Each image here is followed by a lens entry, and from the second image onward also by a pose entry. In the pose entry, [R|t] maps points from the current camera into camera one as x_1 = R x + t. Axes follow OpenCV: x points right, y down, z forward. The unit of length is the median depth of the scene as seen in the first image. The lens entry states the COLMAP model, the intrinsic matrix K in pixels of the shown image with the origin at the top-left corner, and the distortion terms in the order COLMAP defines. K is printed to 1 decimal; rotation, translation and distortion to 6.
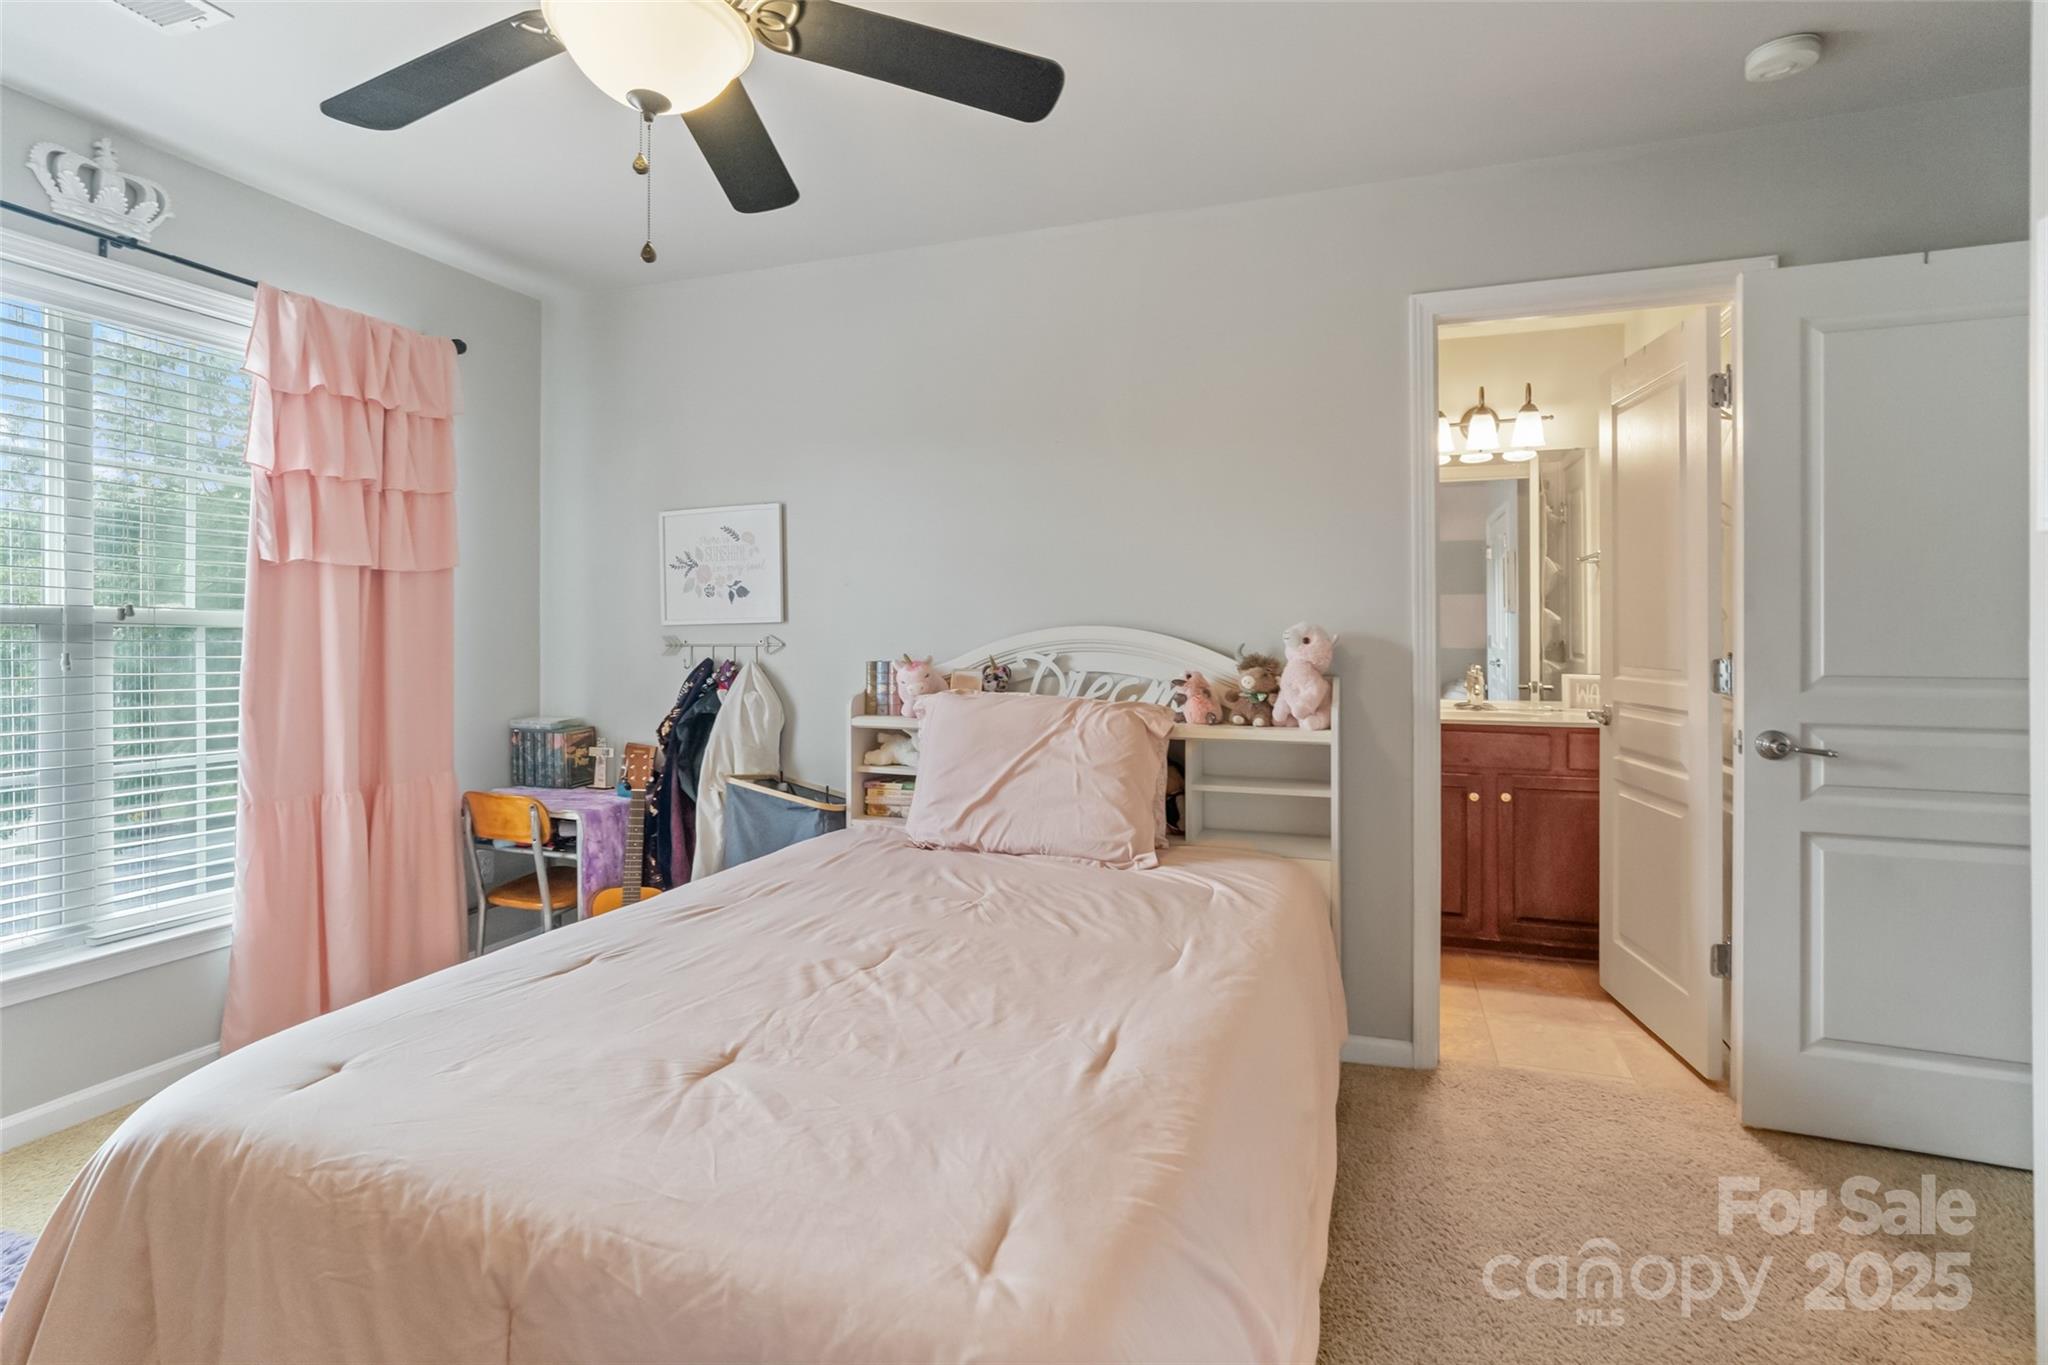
lens RADIAL K [[965.4, 0, 1021.5], [0, 965.4, 647.1], [0, 0, 1]] dist [-0.008403, 0.002283]
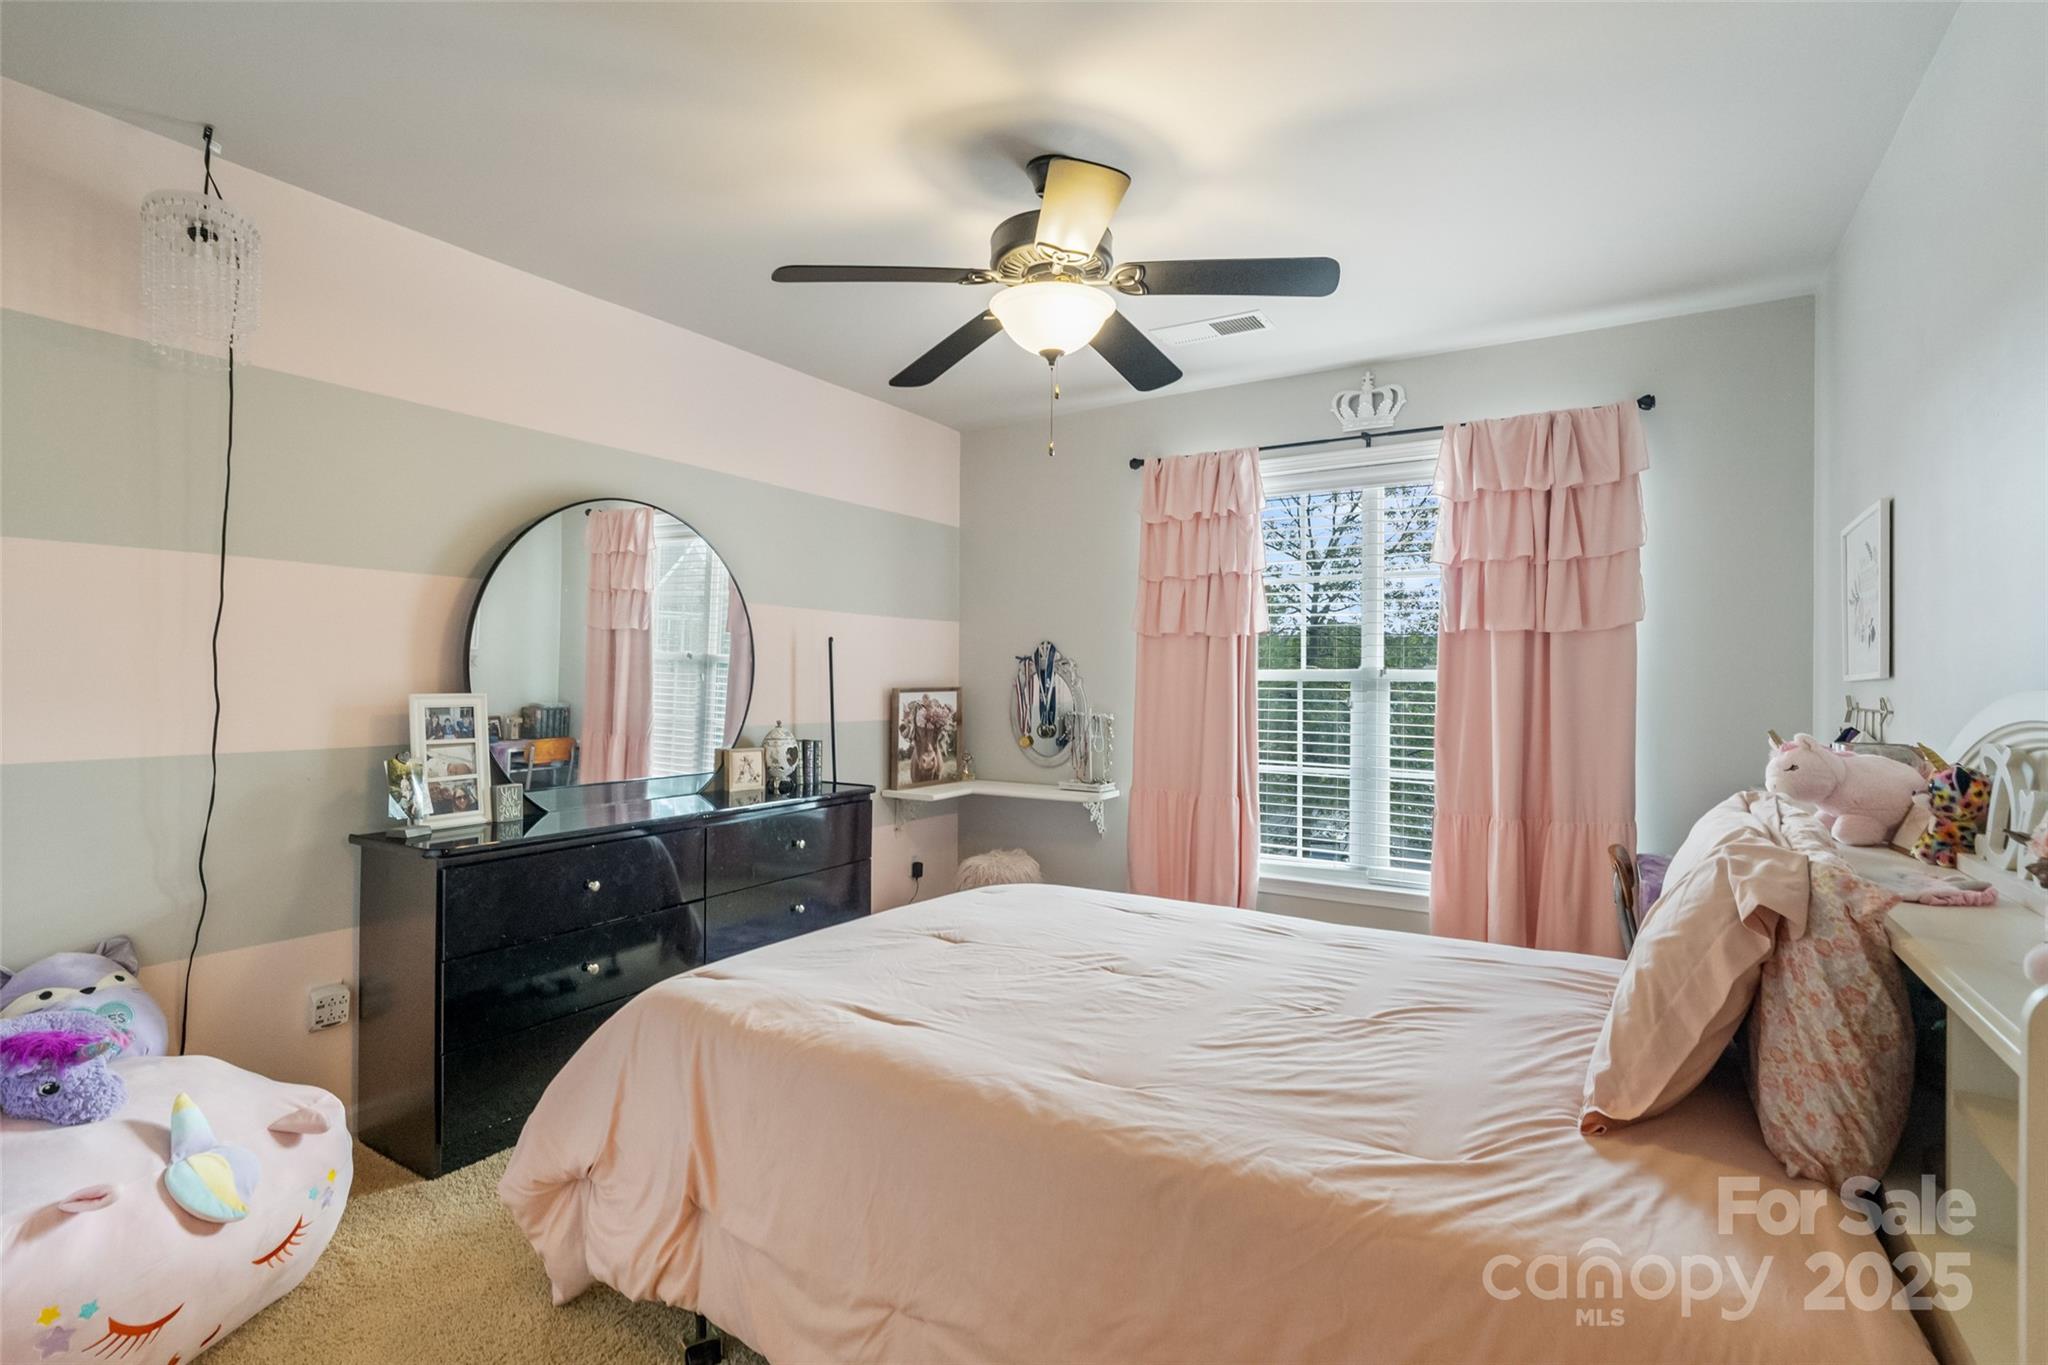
lens RADIAL K [[965.4, 0, 1023.7], [0, 965.4, 672.6], [0, 0, 1]] dist [-0.008403, 0.002283]
pose [[-0.200234, -0.003505, -0.979742, 0.904505], [-0.022336, 0.999750, 0.000988, -0.031202], [0.979494, 0.022081, -0.200262, 0.982905]]
